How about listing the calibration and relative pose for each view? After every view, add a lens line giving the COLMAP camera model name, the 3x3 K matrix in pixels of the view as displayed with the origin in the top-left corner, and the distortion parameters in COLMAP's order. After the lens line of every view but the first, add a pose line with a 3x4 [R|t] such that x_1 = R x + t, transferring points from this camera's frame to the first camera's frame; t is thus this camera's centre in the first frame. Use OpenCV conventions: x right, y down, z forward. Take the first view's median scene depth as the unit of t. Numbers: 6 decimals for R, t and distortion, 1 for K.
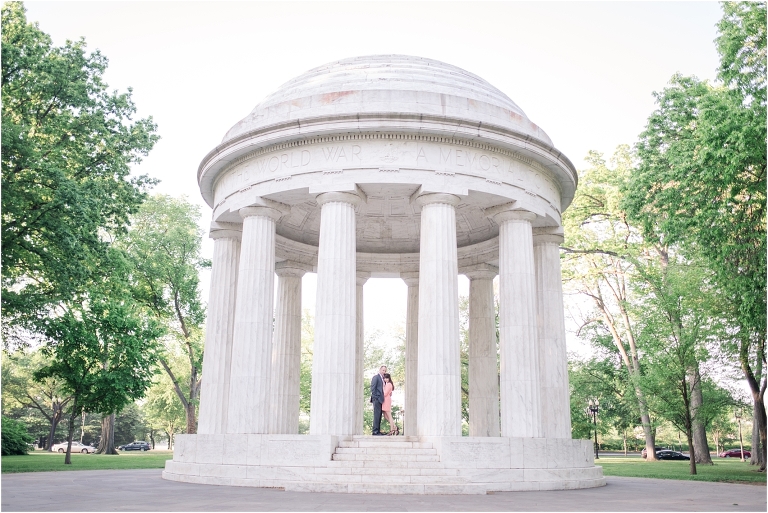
lens RADIAL K [[758.8, 0, 384.0], [0, 758.8, 256.5], [0, 0, 1]] dist [0.040157, -0.009694]
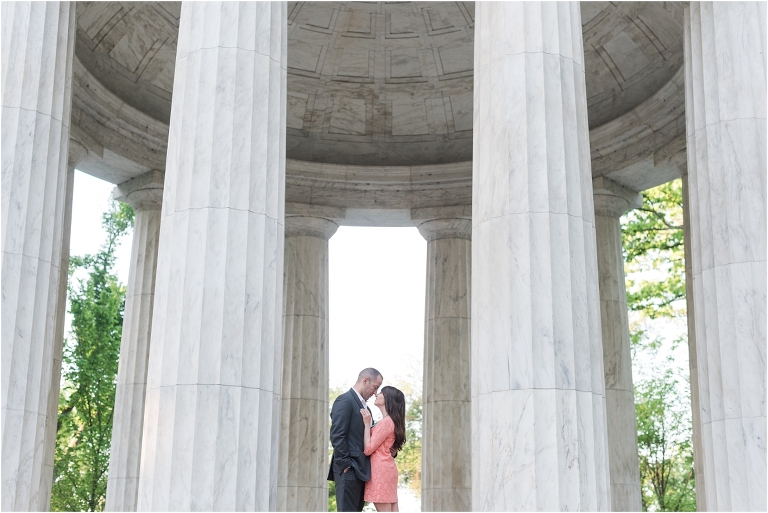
lens RADIAL K [[1106.6, 0, 384.0], [0, 1106.6, 256.5], [0, 0, 1]] dist [0.012001, 0.064051]
pose [[0.999993, -0.000626, 0.003657, 0.004416], [0.000766, 0.999257, -0.038531, 0.105306], [-0.003630, 0.038534, 0.999251, 0.480052]]
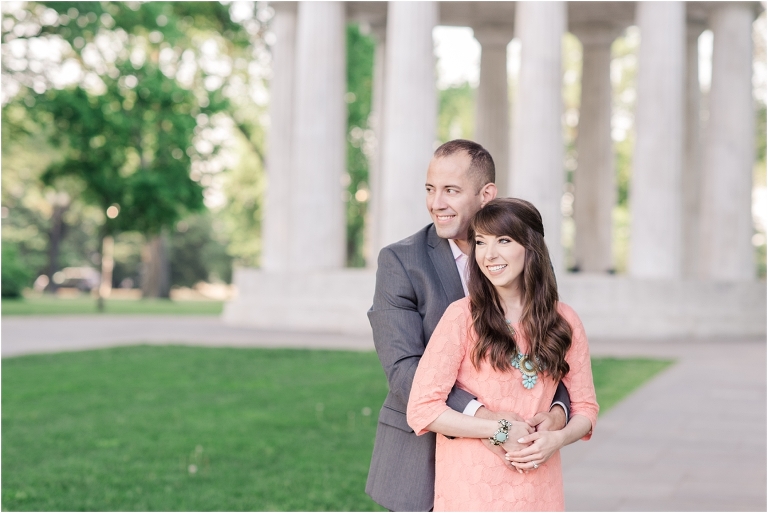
lens RADIAL K [[2221.4, 0, 384.0], [0, 2221.4, 256.5], [0, 0, 1]] dist [-0.115163, 0.869692]
pose [[0.972391, 0.003894, -0.233325, 0.428398], [0.048252, 0.974898, 0.217363, -0.283656], [0.228315, -0.222620, 0.947794, -1.186832]]
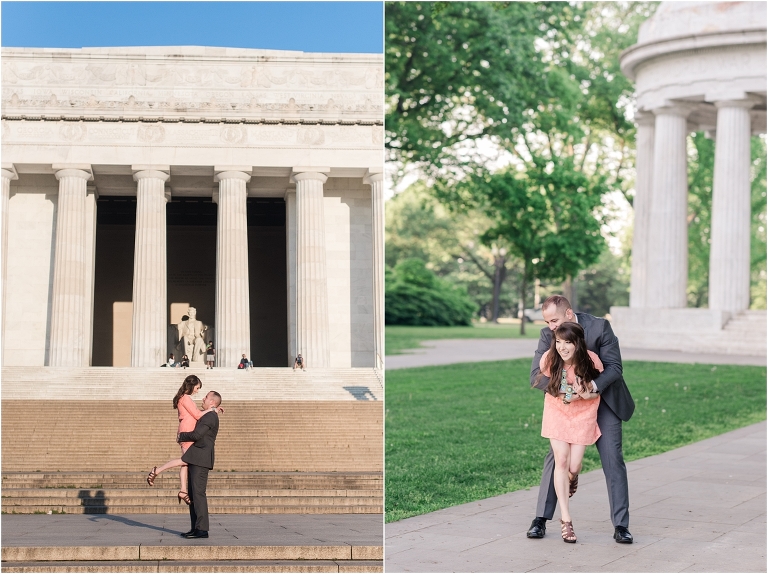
lens RADIAL K [[1779.6, 0, 384.0], [0, 1779.6, 287.0], [0, 0, 1]] dist [-0.039985, -0.353617]
pose [[0.898669, 0.007208, -0.438569, 0.595456], [0.089660, 0.975735, 0.199757, -0.361930], [0.429367, -0.218838, 0.876216, -1.485221]]
